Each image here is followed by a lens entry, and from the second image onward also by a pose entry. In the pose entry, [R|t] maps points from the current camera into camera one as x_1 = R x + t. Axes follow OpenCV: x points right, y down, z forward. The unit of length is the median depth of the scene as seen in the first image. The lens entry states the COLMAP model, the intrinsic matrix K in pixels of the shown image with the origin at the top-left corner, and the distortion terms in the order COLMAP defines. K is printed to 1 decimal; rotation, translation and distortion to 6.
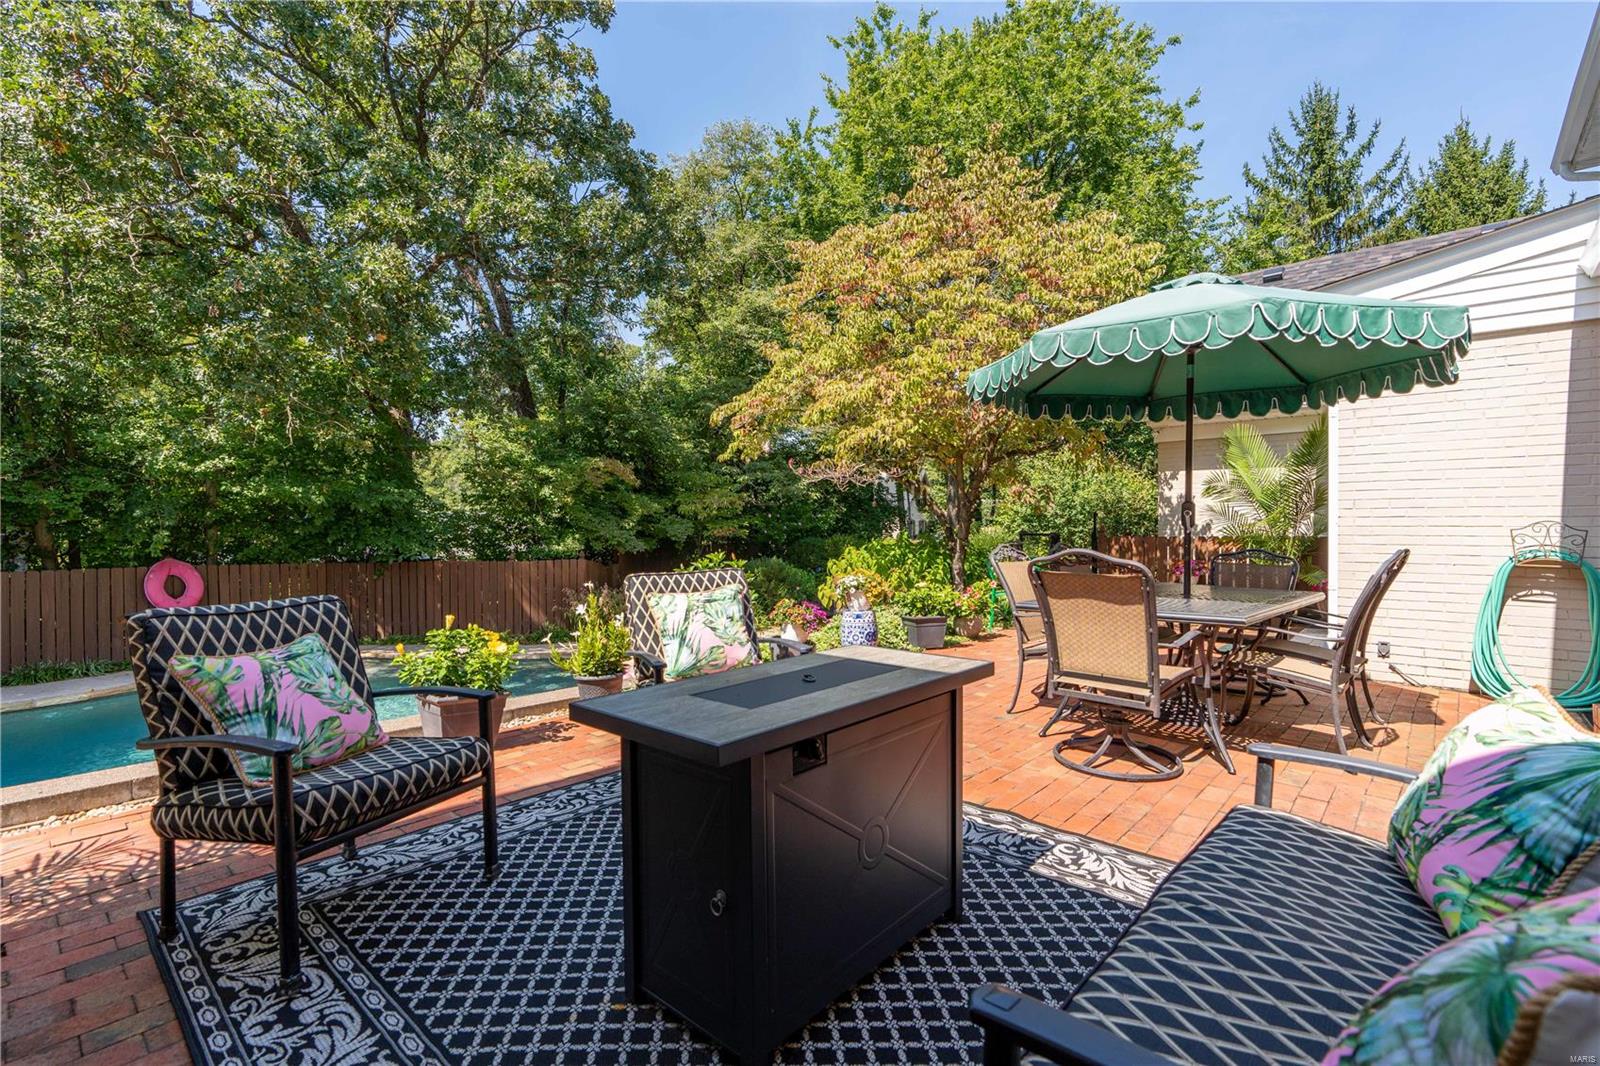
lens RADIAL K [[717.1, 0, 800.6], [0, 717.1, 530.2], [0, 0, 1]] dist [-0.000732, 0.000340]
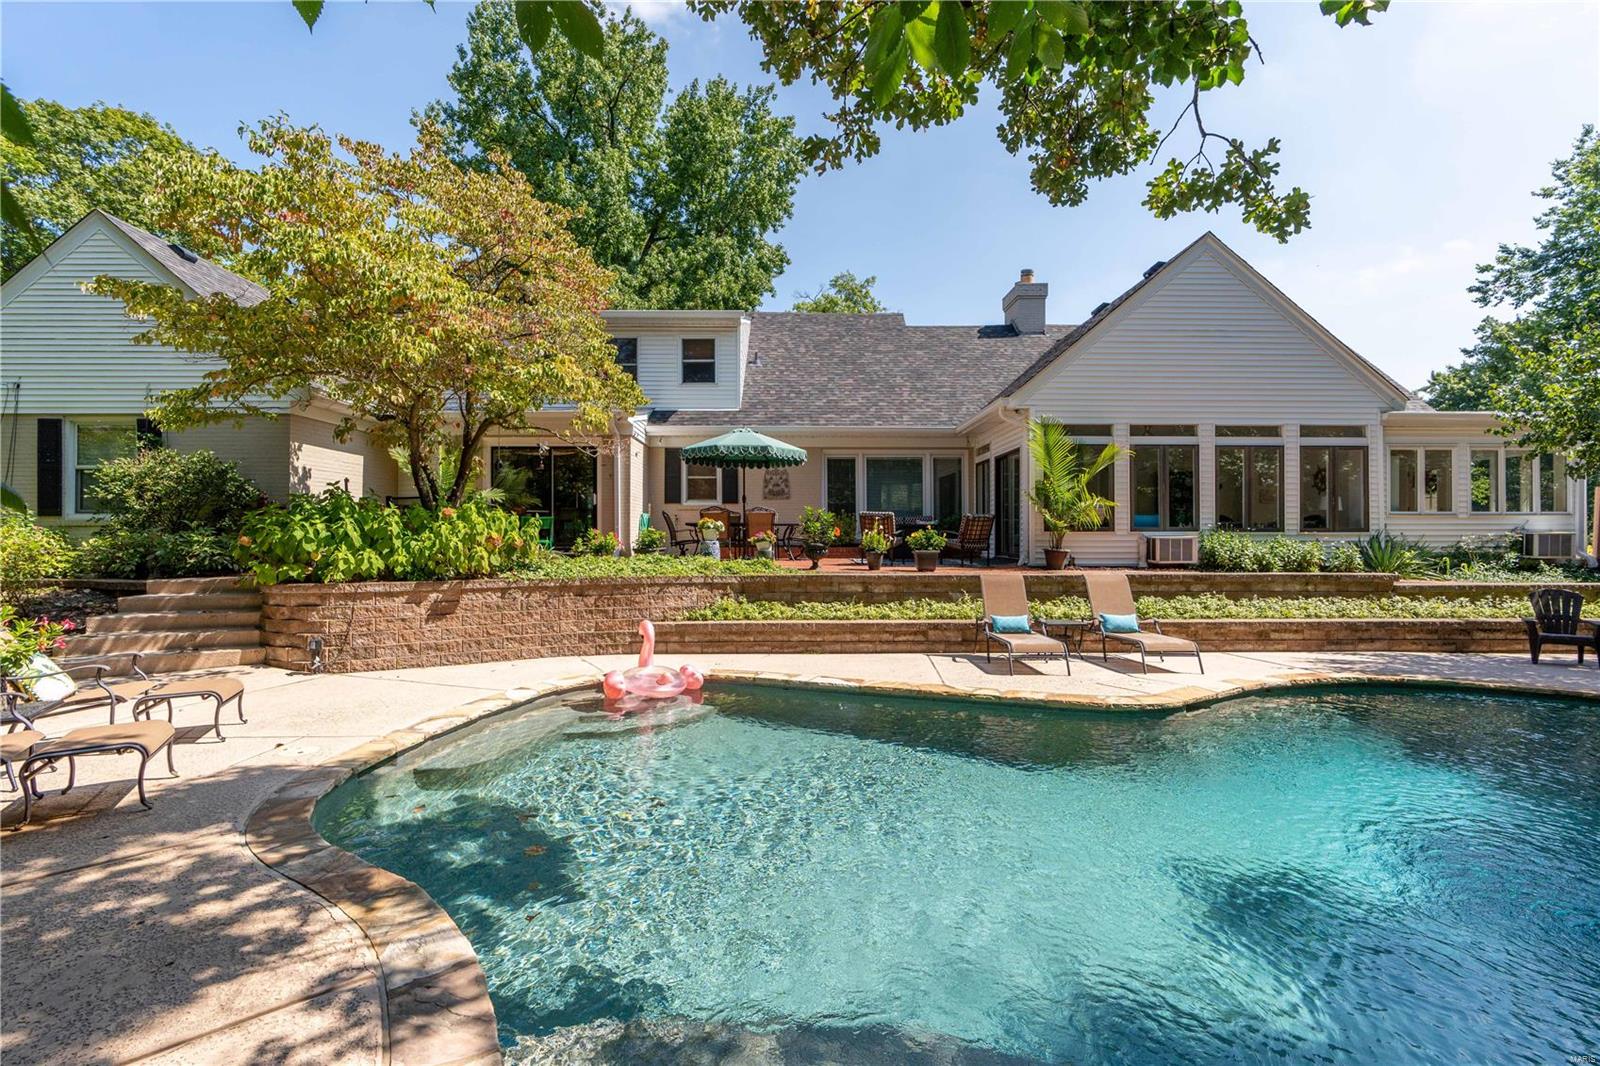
lens RADIAL K [[723.8, 0, 803.8], [0, 723.8, 529.9], [0, 0, 1]] dist [-0.000930, 0.000680]
pose [[-0.679658, -0.005506, 0.733509, -0.927691], [-0.006171, 0.999979, 0.001789, 0.048511], [-0.733503, -0.003311, -0.679678, 1.355803]]
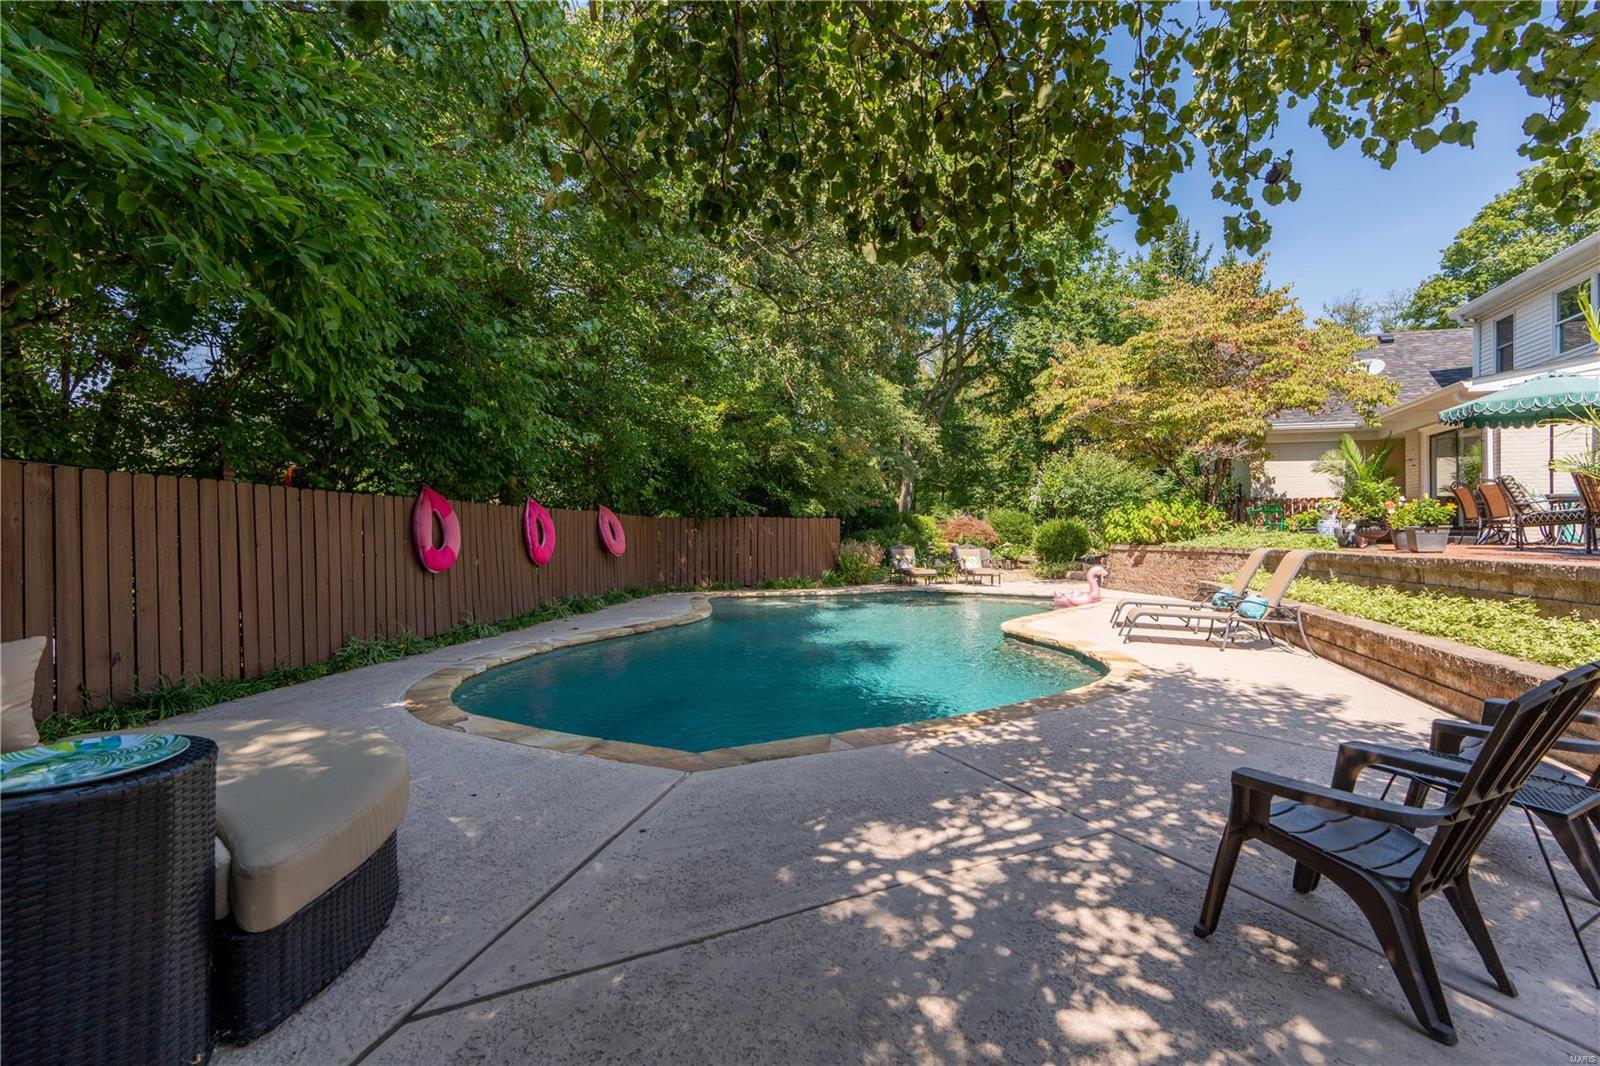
lens RADIAL K [[723.8, 0, 803.8], [0, 723.8, 529.9], [0, 0, 1]] dist [-0.000930, 0.000680]
pose [[0.917766, -0.003950, 0.397101, -1.275595], [0.006528, 0.999965, -0.005140, 0.087748], [-0.397067, 0.007310, 0.917760, -0.128438]]
